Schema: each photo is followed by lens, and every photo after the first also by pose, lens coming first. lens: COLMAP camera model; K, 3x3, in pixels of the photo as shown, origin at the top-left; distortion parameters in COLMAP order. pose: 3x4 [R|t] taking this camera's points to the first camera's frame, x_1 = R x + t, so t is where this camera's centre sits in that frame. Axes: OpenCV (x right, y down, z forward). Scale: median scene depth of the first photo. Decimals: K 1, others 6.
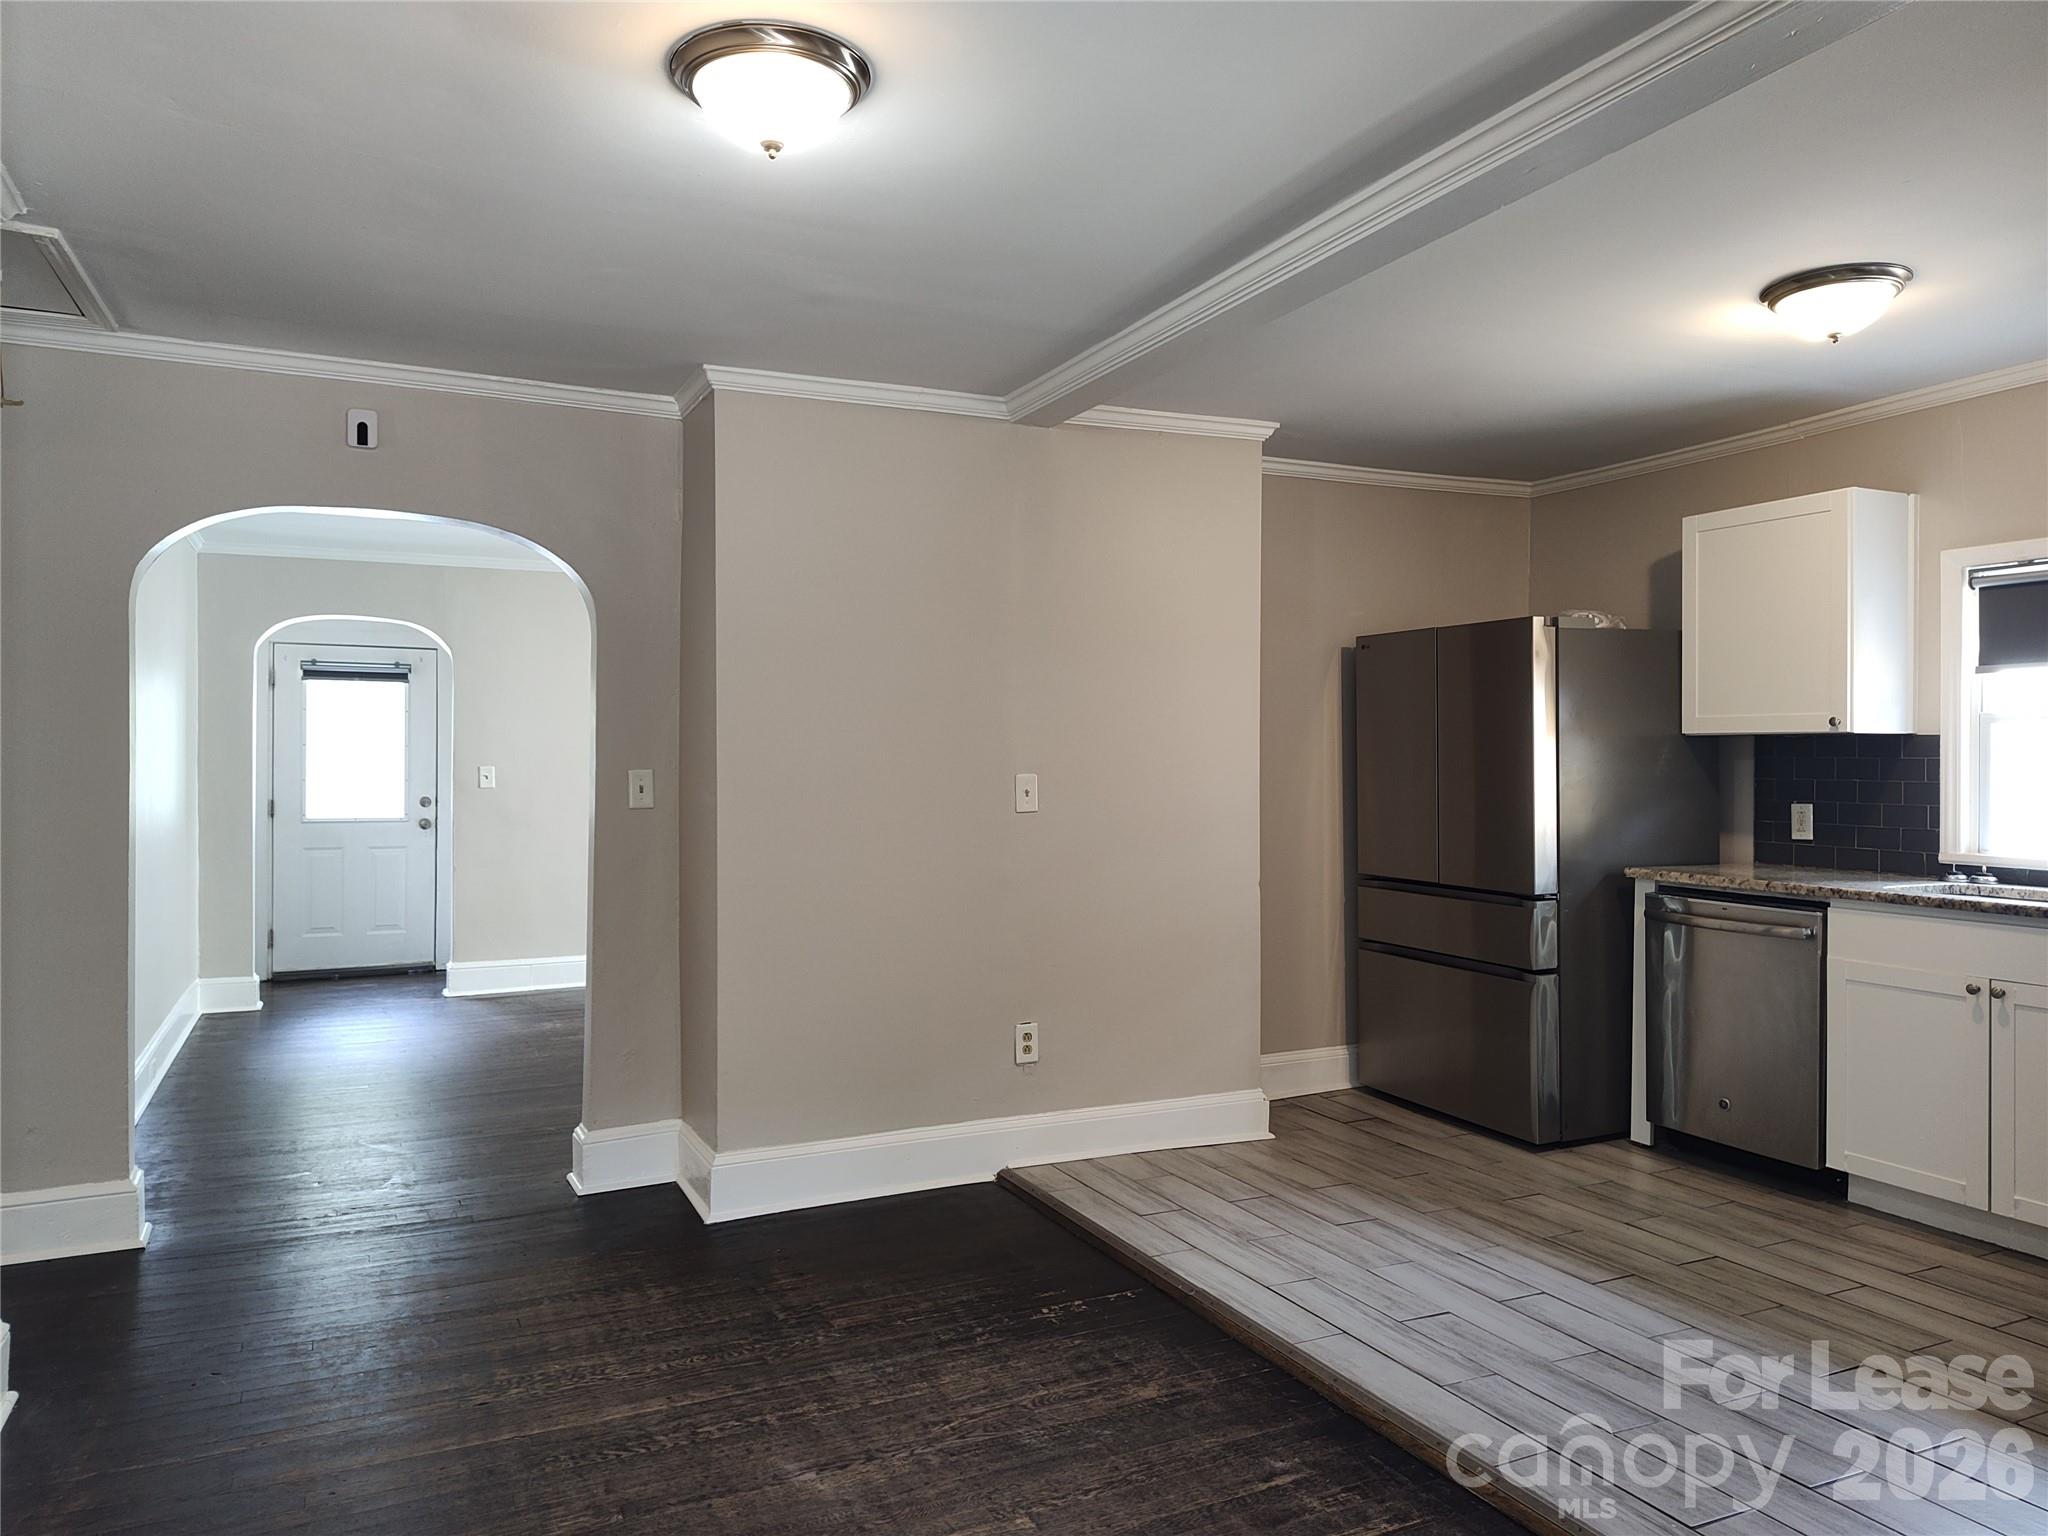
lens RADIAL K [[1383.9, 0, 1024.0], [0, 1383.9, 768.0], [0, 0, 1]] dist [0.058671, -0.065477]
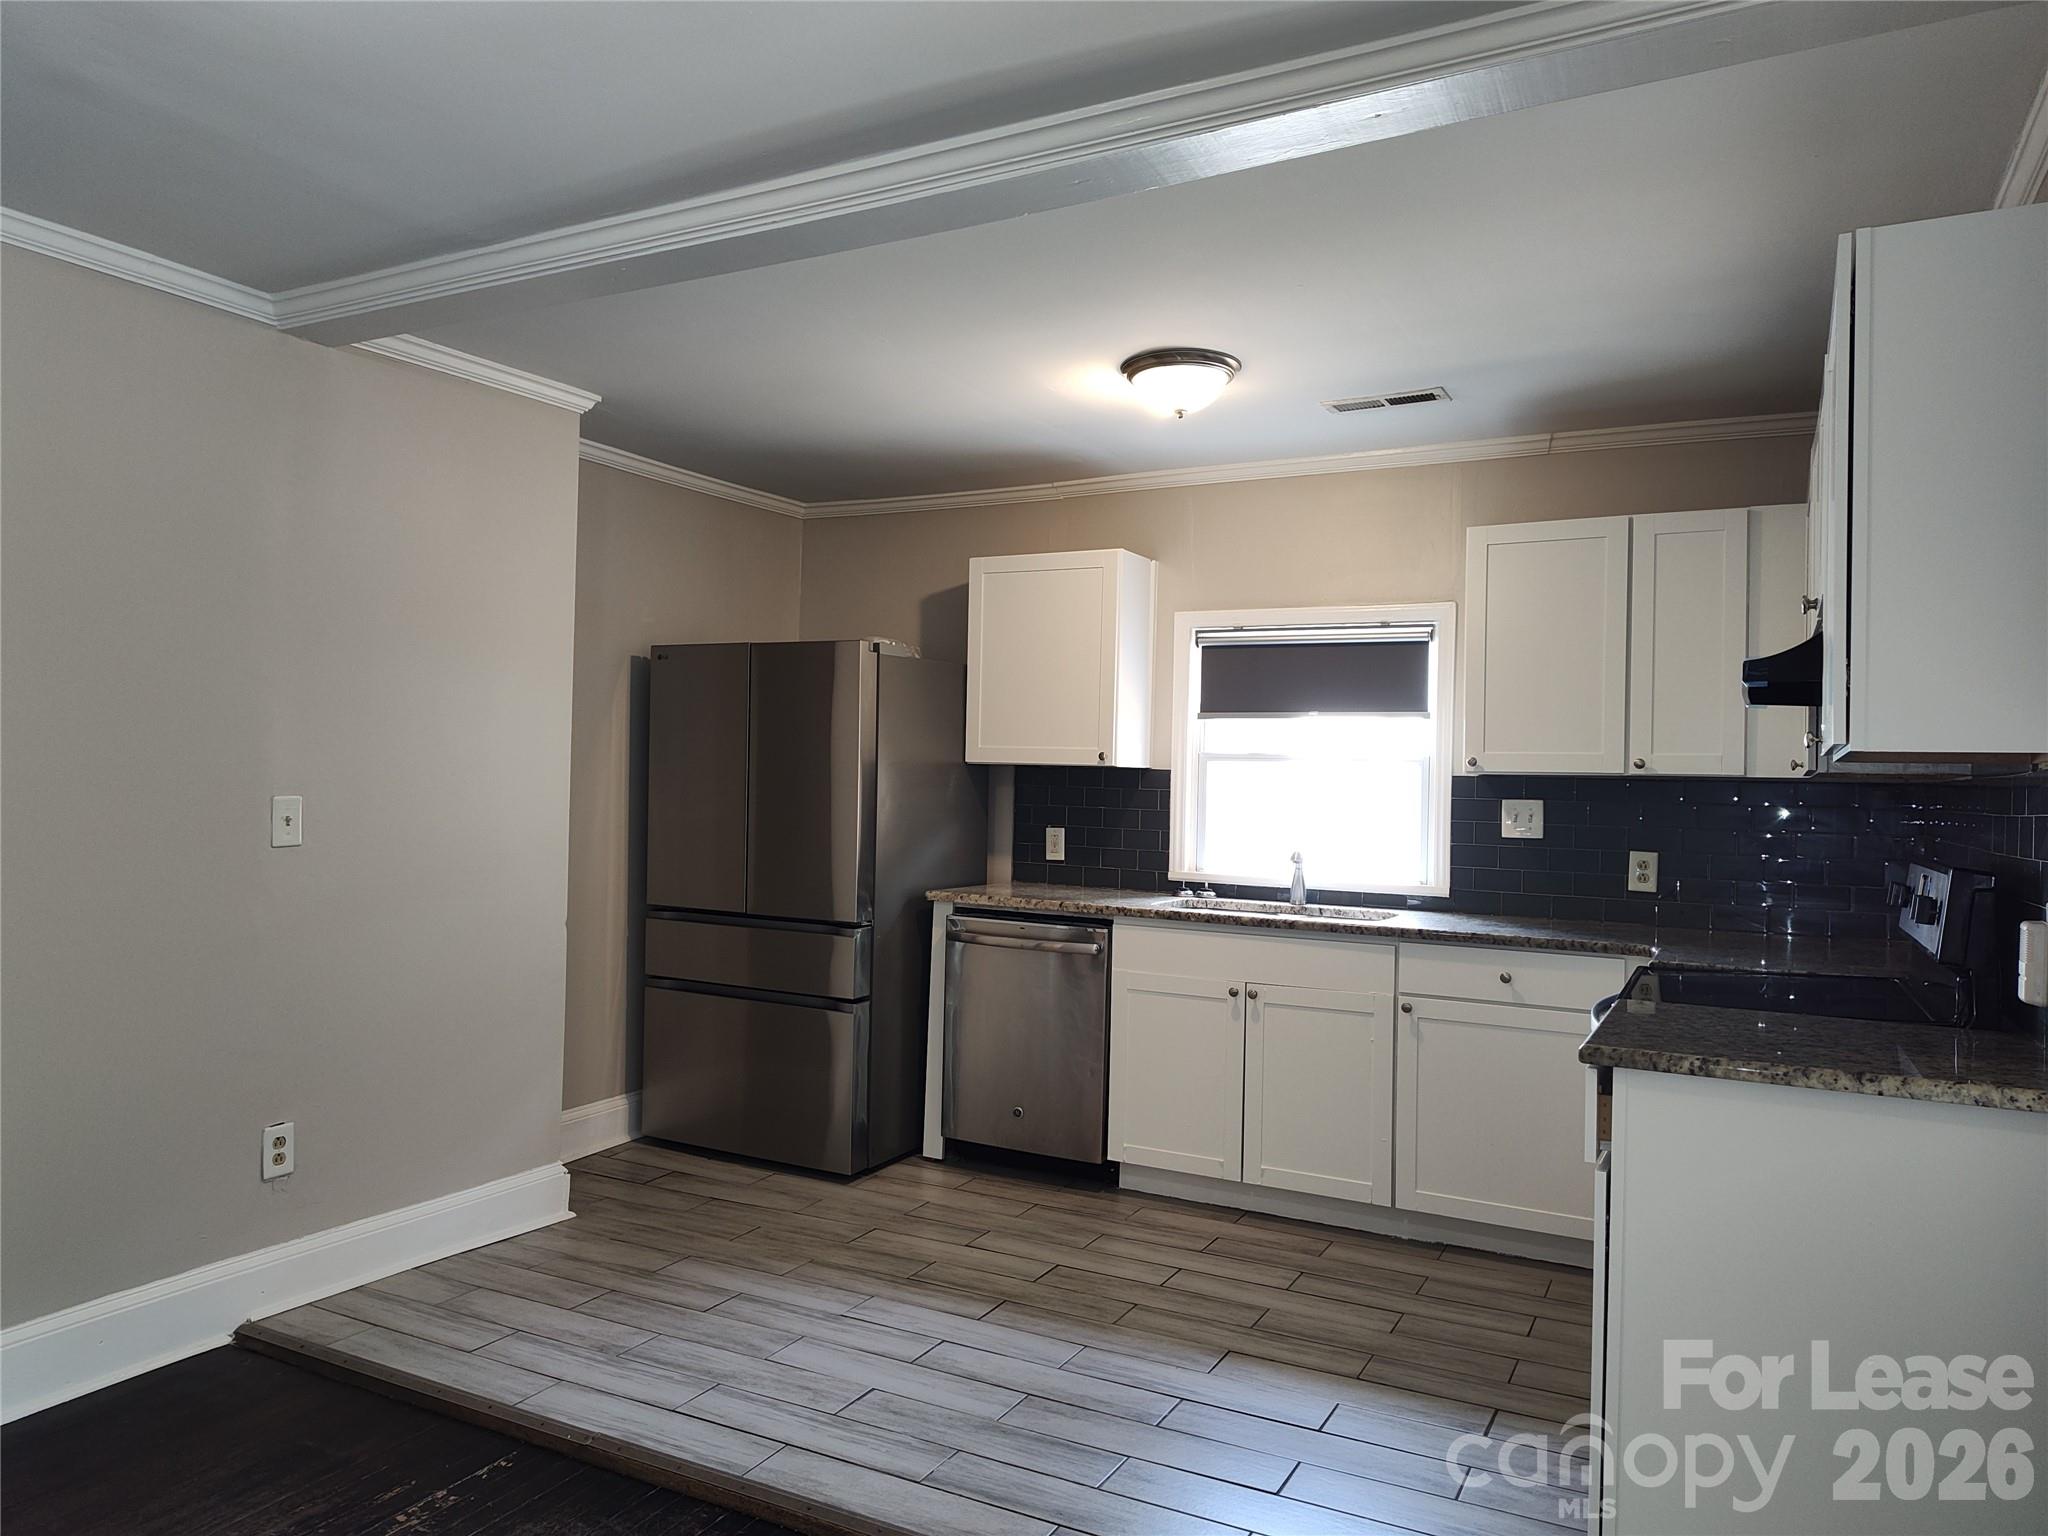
lens RADIAL K [[1379.6, 0, 1014.5], [0, 1379.6, 765.4], [0, 0, 1]] dist [0.054599, -0.065546]
pose [[0.805509, 0.023852, 0.592104, -0.136777], [-0.019914, 0.999715, -0.013181, -0.010230], [-0.592249, -0.001174, 0.805754, 0.157413]]
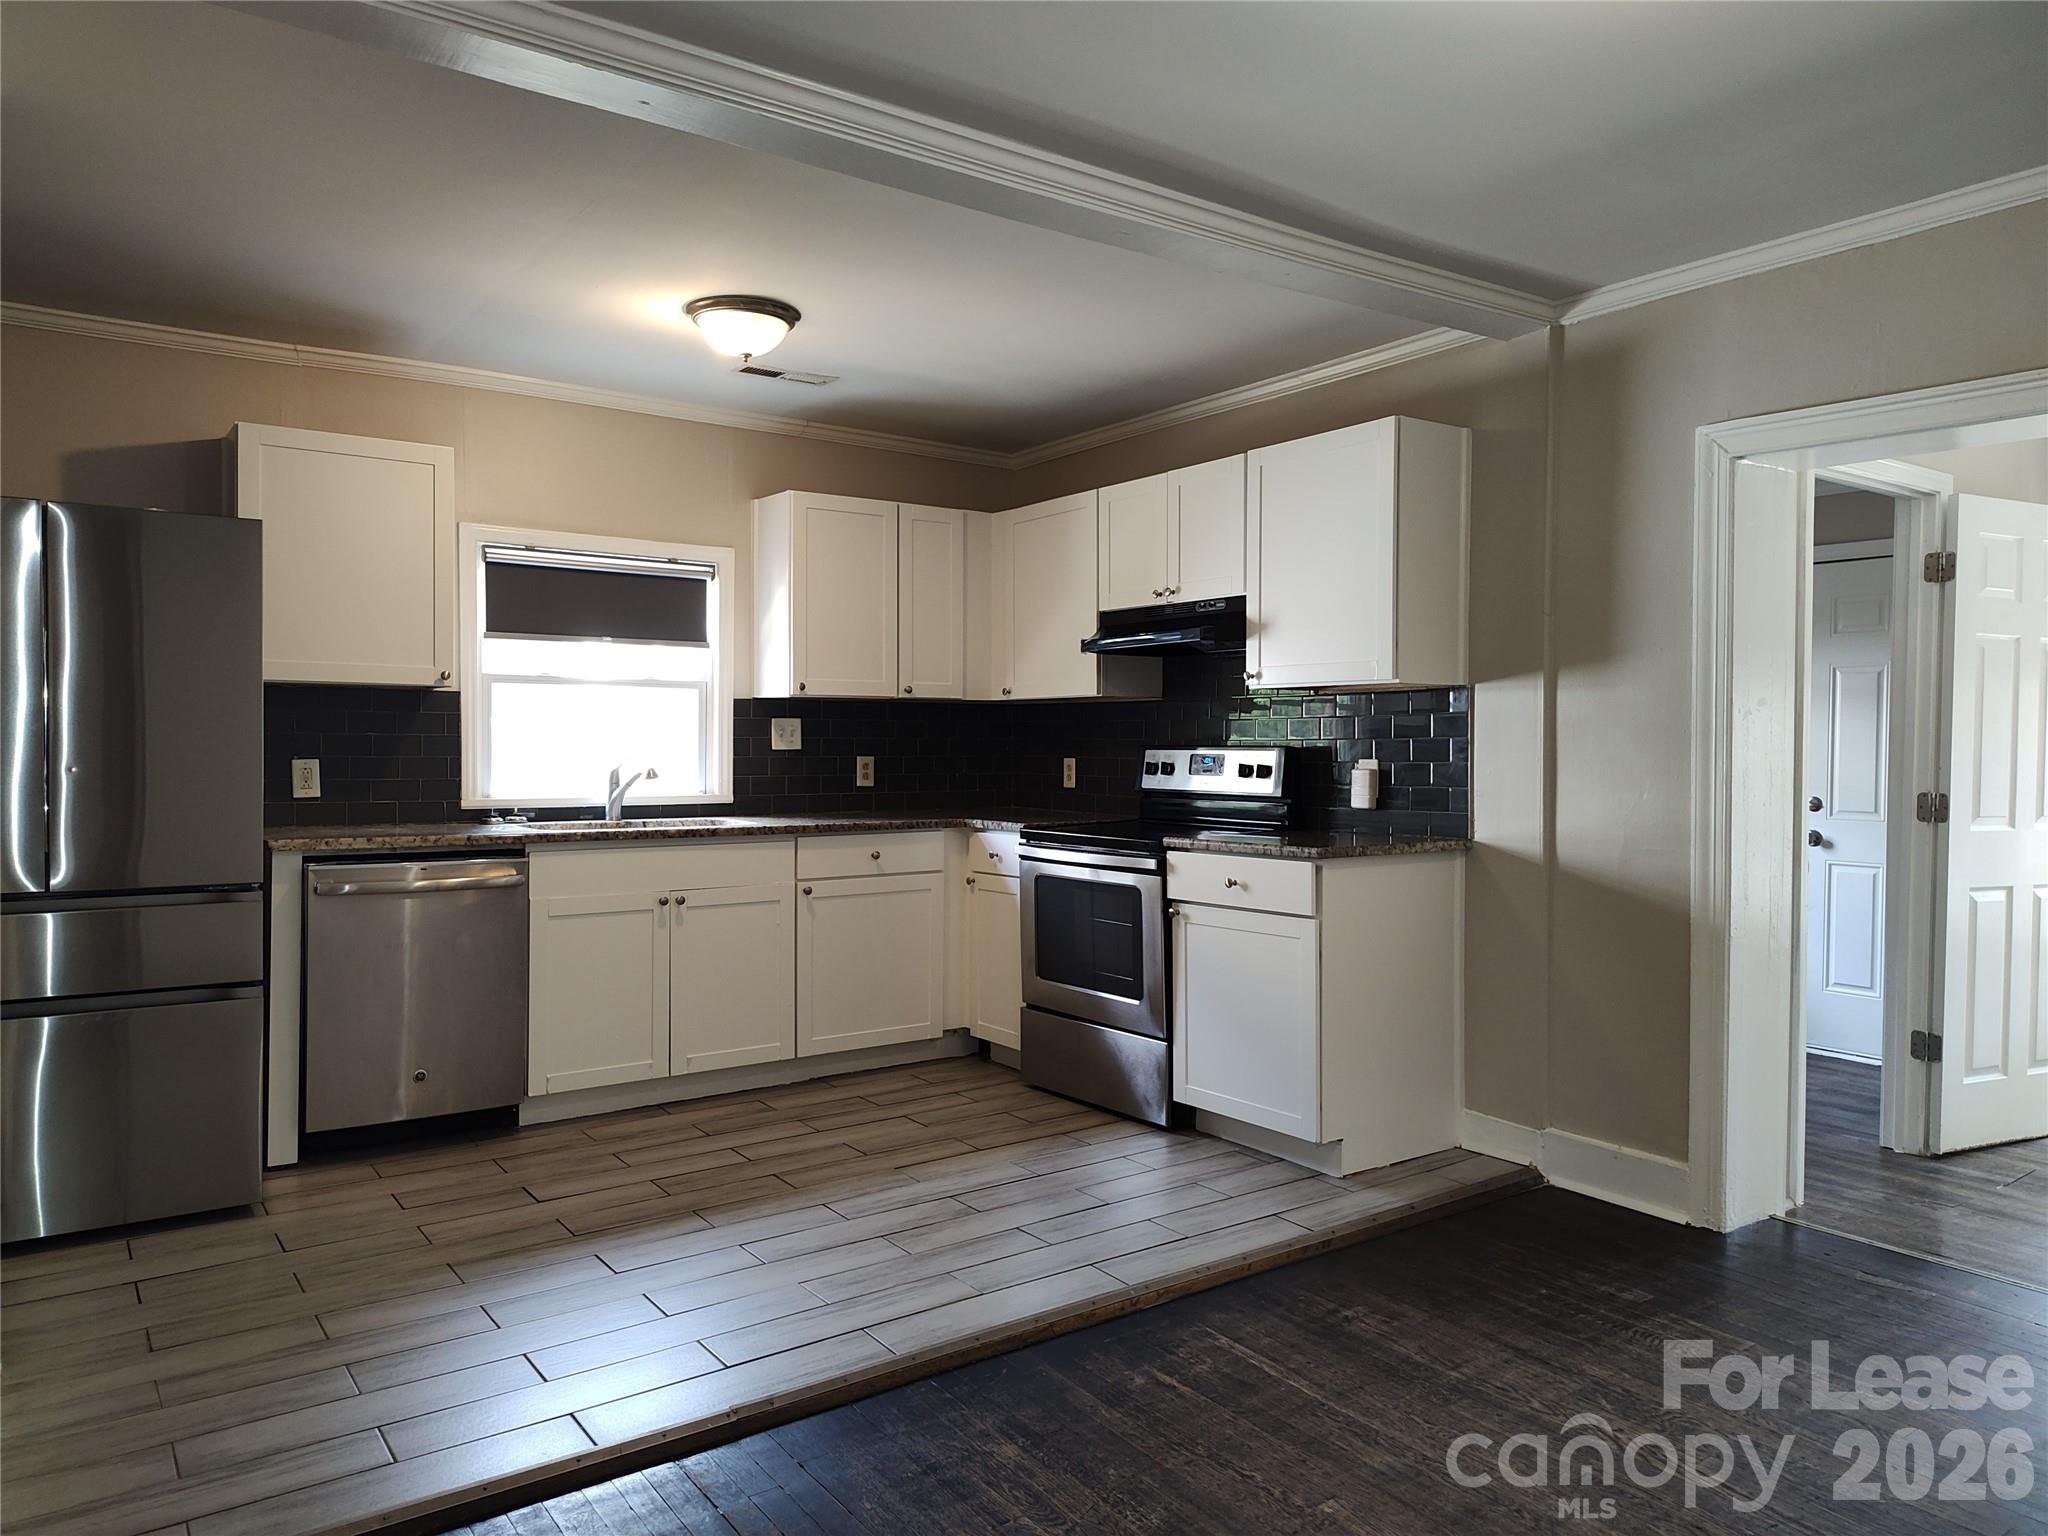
lens RADIAL K [[1383.9, 0, 1024.0], [0, 1383.9, 768.0], [0, 0, 1]] dist [0.058671, -0.065477]
pose [[-0.164116, -0.024789, 0.986129, -0.509970], [-0.001804, 0.999690, 0.024830, 0.008133], [-0.986439, 0.002296, -0.164110, 0.777216]]
